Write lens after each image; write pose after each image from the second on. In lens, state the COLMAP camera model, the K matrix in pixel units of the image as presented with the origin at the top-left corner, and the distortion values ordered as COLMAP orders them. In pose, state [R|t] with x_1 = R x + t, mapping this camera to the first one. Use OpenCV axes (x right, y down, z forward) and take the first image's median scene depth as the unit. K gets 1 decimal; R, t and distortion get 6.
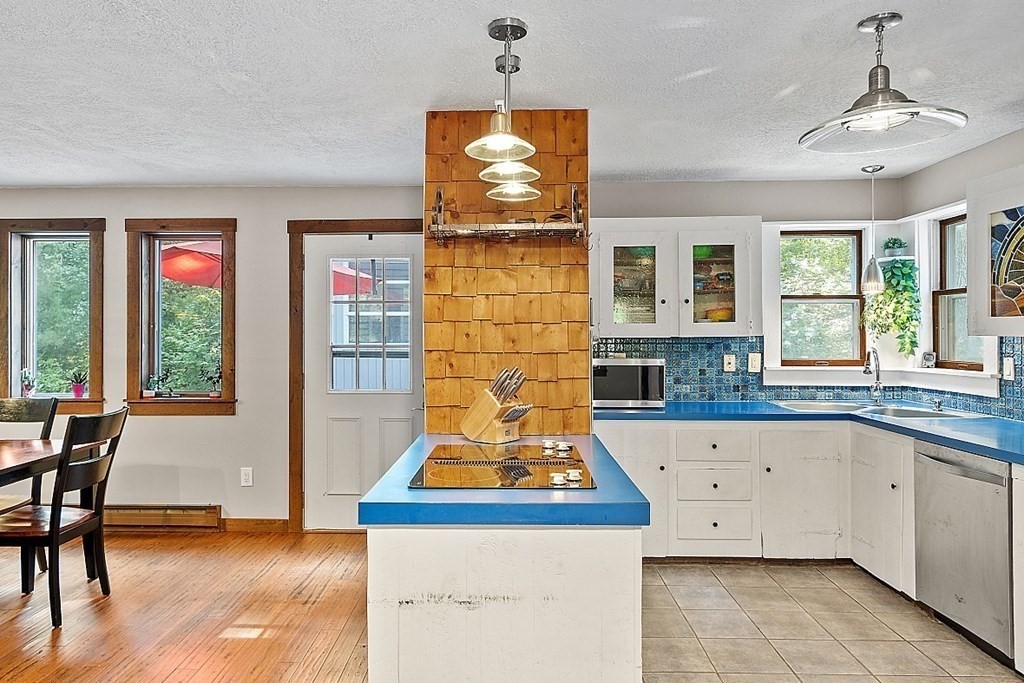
lens RADIAL K [[586.5, 0, 507.2], [0, 586.5, 334.4], [0, 0, 1]] dist [0.001308, -0.000925]
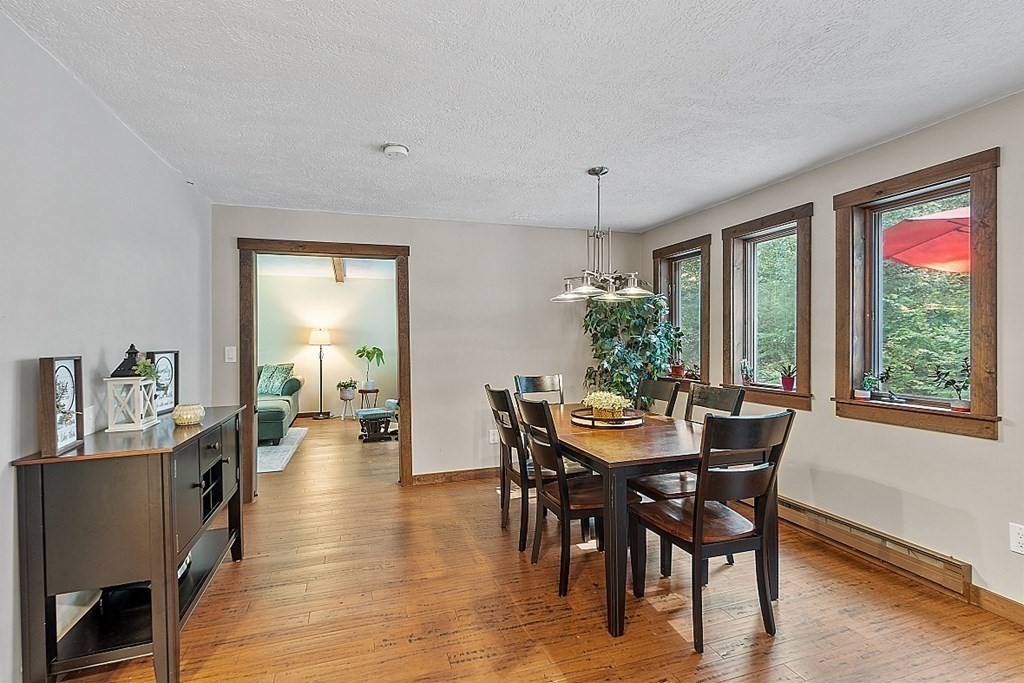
lens RADIAL K [[467.3, 0, 486.9], [0, 467.3, 341.2], [0, 0, 1]] dist [0.002147, 0.000140]
pose [[0.264820, -0.000592, -0.964298, -0.102047], [0.010599, 0.999941, 0.002296, 0.017024], [0.964240, -0.010829, 0.264811, 0.297946]]
